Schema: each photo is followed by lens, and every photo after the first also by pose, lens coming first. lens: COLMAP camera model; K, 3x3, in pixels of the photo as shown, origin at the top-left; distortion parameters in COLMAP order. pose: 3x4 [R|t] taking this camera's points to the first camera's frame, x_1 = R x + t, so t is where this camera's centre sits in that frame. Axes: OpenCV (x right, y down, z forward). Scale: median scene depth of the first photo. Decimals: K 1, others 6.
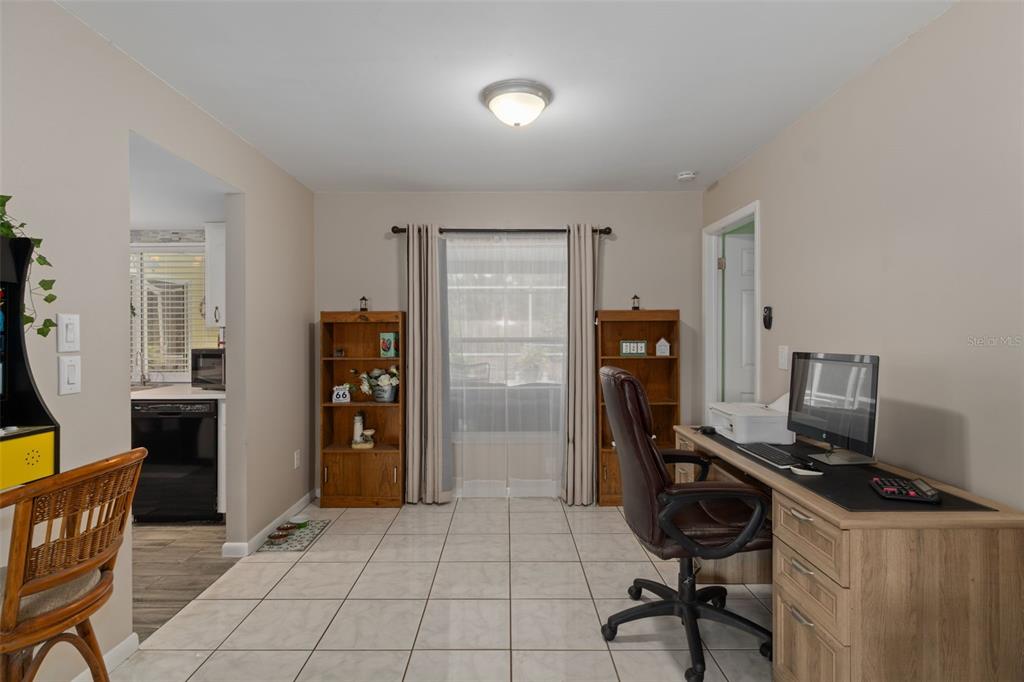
lens RADIAL K [[504.1, 0, 514.0], [0, 504.1, 332.5], [0, 0, 1]] dist [-0.002444, -0.000351]
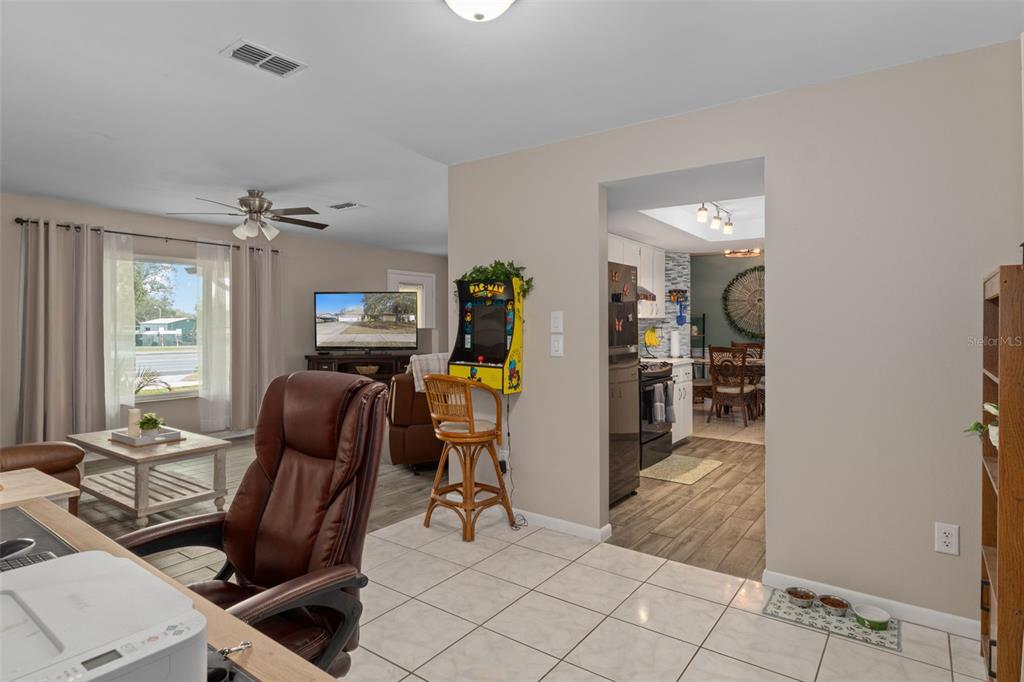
lens RADIAL K [[565.6, 0, 514.2], [0, 565.6, 325.7], [0, 0, 1]] dist [-0.002570, -0.001894]
pose [[-0.590668, 0.004105, -0.806904, 0.378628], [-0.000925, 0.999983, 0.005765, -0.000267], [0.806914, 0.004152, -0.590654, 0.944218]]
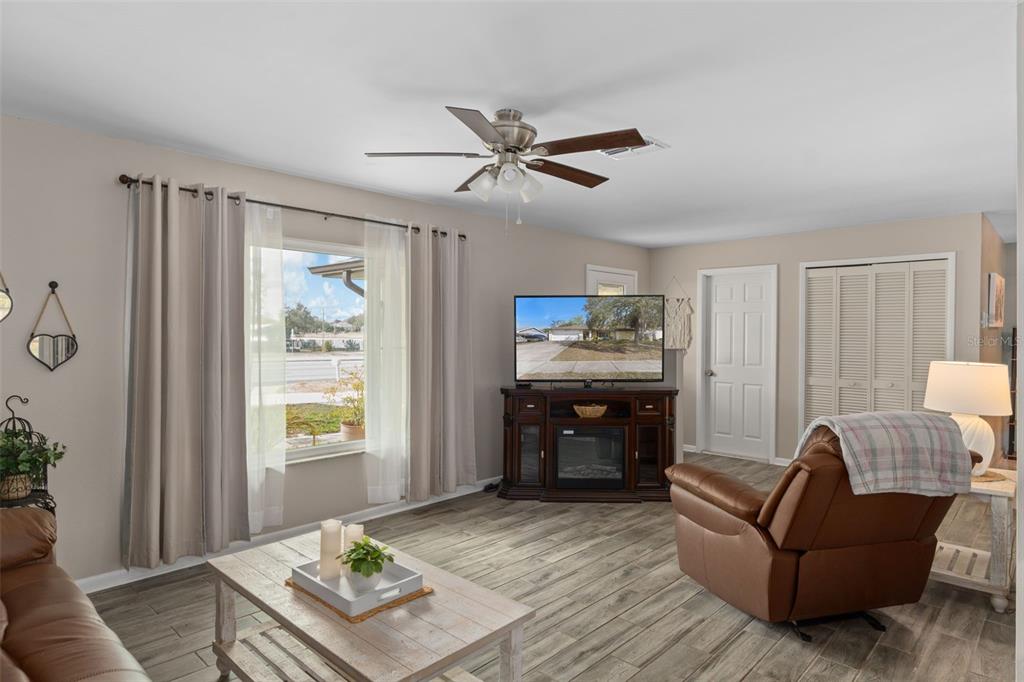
lens RADIAL K [[603.6, 0, 512.0], [0, 603.6, 341.0], [0, 0, 1]] dist [-0.002936, 0.000169]
pose [[-0.700760, 0.007848, -0.713354, 0.235240], [-0.005194, 0.999857, 0.016102, -0.021023], [0.713378, 0.014989, -0.700619, 0.270604]]
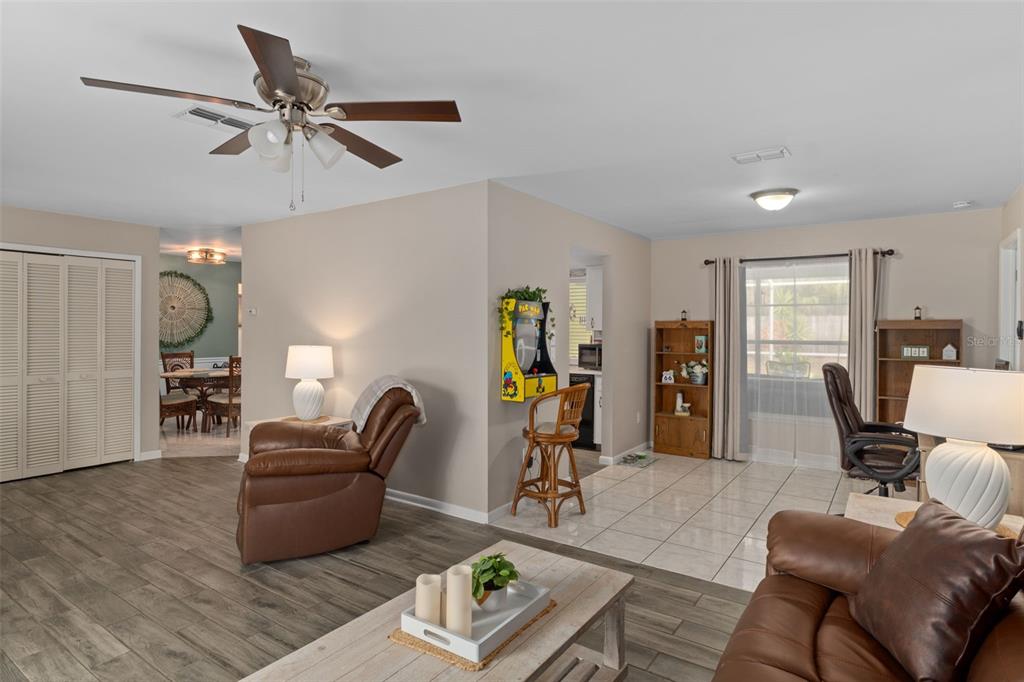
lens RADIAL K [[559.0, 0, 509.3], [0, 559.0, 333.0], [0, 0, 1]] dist [-0.002885, -0.000697]
pose [[0.812904, 0.013147, -0.582249, 0.226093], [-0.005000, 0.999866, 0.015597, -0.028524], [0.582376, -0.009767, 0.812861, -0.586687]]
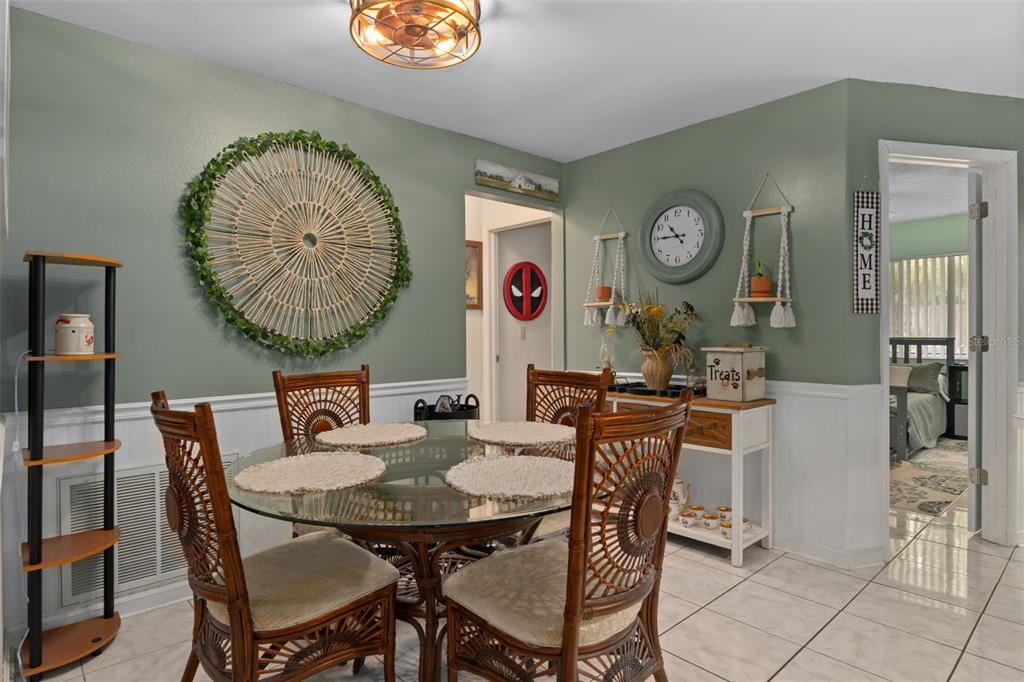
lens RADIAL K [[559.0, 0, 509.3], [0, 559.0, 333.0], [0, 0, 1]] dist [-0.002885, -0.000697]
pose [[0.662260, 0.002197, -0.749271, -1.322321], [0.010071, 0.999879, 0.011834, 0.030058], [0.749207, -0.015383, 0.662158, 0.100714]]
